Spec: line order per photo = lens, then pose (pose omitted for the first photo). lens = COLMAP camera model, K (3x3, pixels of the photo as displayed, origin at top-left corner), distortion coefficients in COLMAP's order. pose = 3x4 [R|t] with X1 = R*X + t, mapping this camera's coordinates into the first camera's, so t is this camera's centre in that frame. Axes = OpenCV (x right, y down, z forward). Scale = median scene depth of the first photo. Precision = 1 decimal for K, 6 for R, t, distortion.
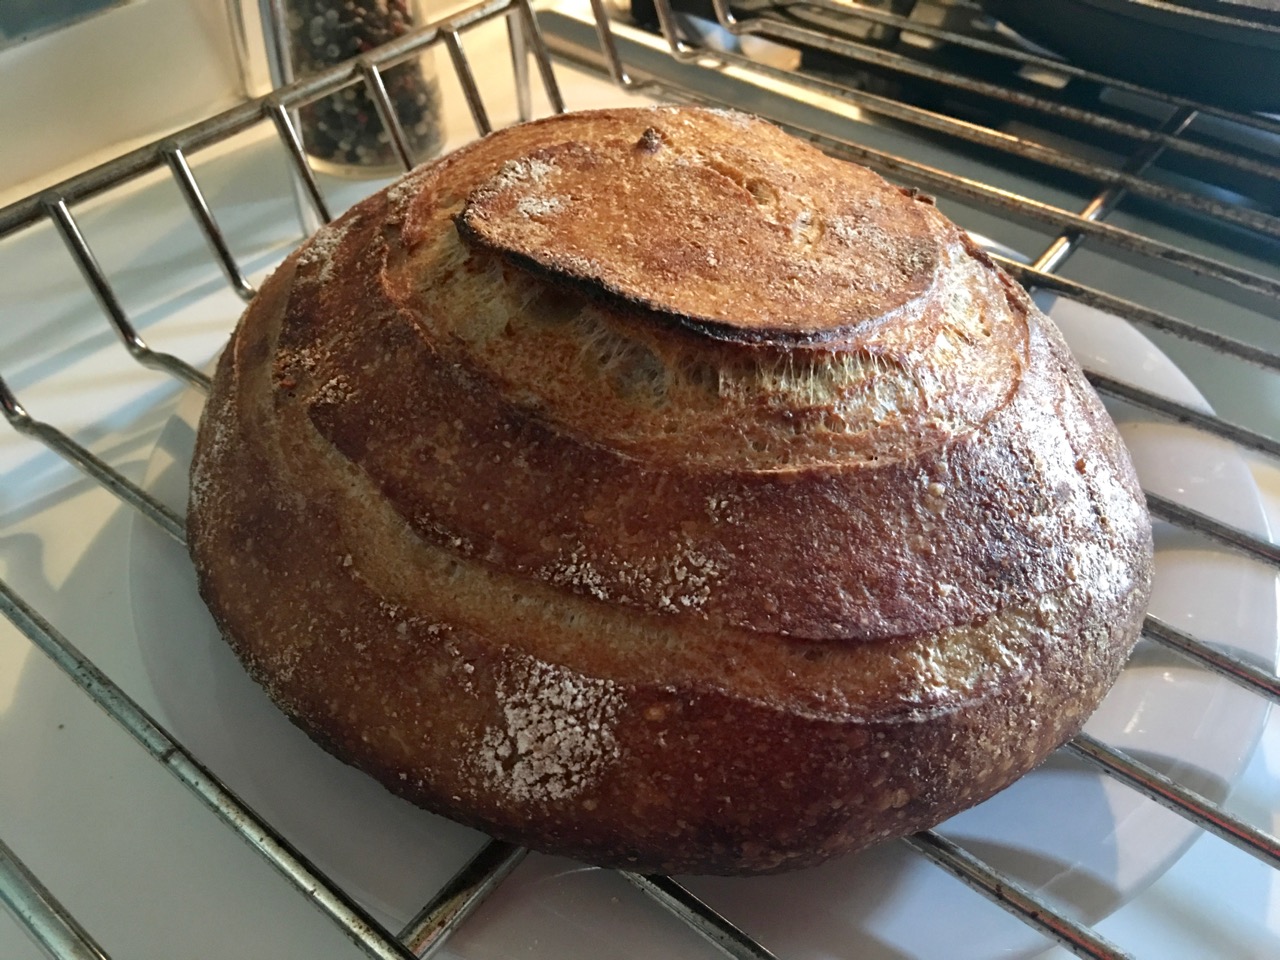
lens RADIAL K [[1094.7, 0, 640.0], [0, 1094.7, 480.0], [0, 0, 1]] dist [0.078203, -0.199115]
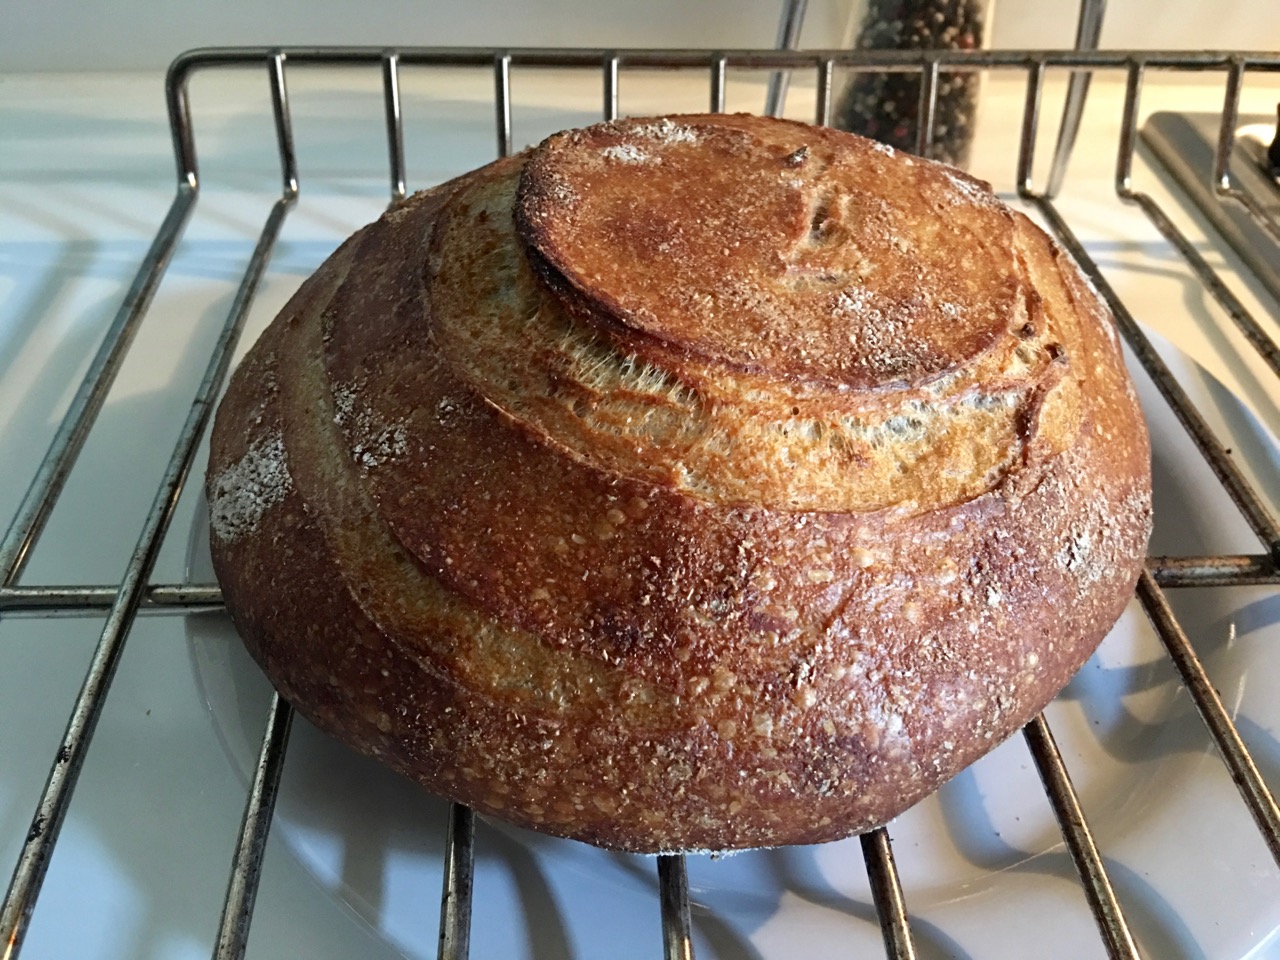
lens RADIAL K [[1094.7, 0, 640.0], [0, 1094.7, 480.0], [0, 0, 1]] dist [0.078203, -0.199115]
pose [[0.660005, 0.513643, -0.548238, 0.794900], [-0.537772, 0.832590, 0.132646, -0.157221], [0.524590, 0.207280, 0.825736, 0.213249]]
